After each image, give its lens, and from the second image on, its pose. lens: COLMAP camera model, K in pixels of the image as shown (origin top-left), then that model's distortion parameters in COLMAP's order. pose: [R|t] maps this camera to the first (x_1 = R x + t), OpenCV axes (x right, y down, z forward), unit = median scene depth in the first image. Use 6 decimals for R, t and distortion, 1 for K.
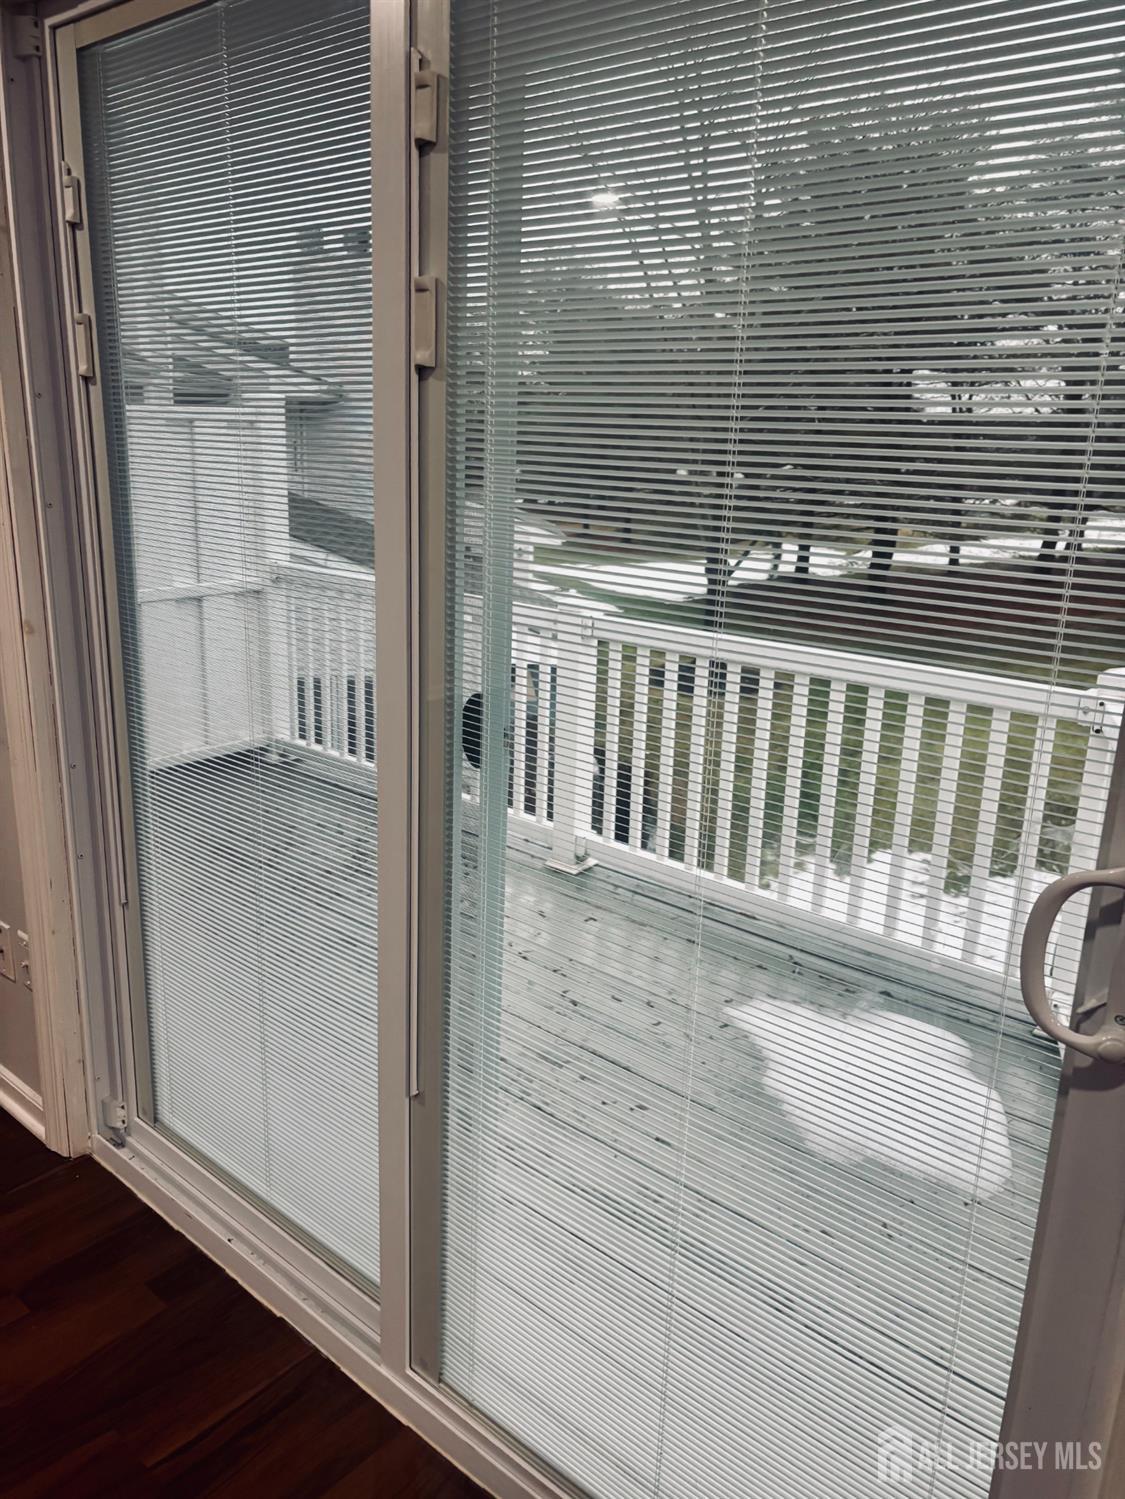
lens RADIAL K [[1137.0, 0, 575.5], [0, 1137.0, 739.9], [0, 0, 1]] dist [0.036704, -0.029293]
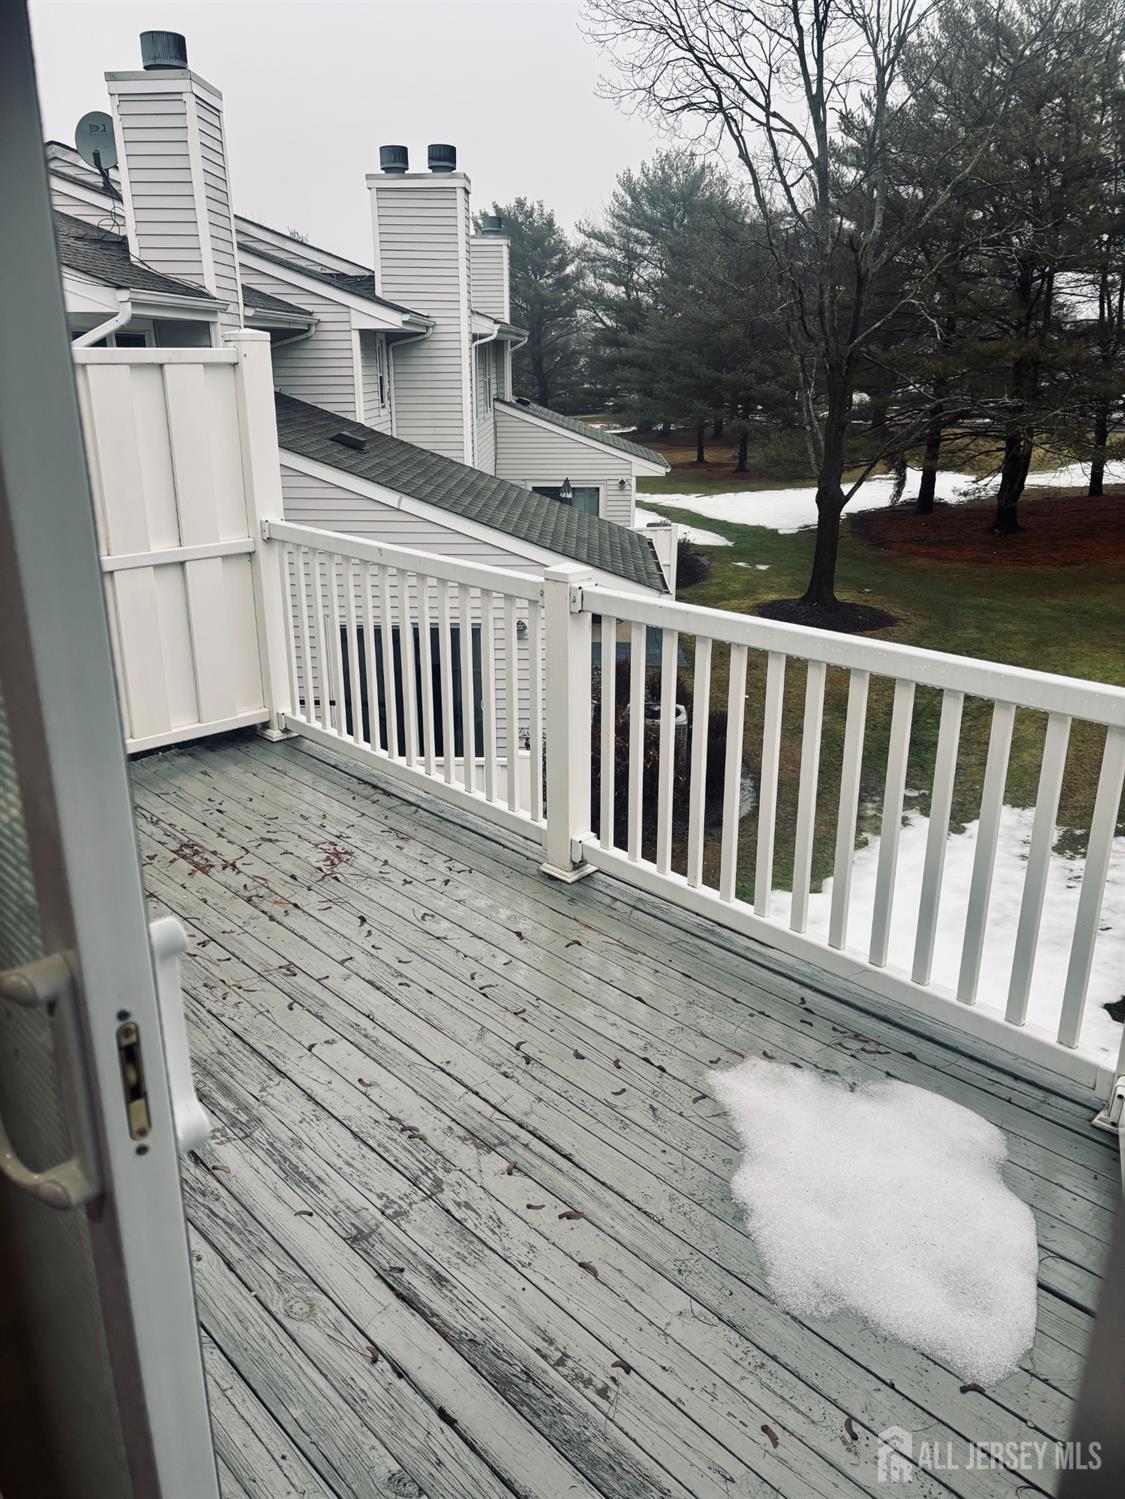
lens RADIAL K [[1137.0, 0, 554.5], [0, 1137.0, 762.9], [0, 0, 1]] dist [0.036704, -0.029293]
pose [[0.992808, 0.005841, -0.119574, 0.076653], [0.003474, 0.996983, 0.077549, -0.034595], [0.119666, -0.077406, 0.989792, 0.119028]]
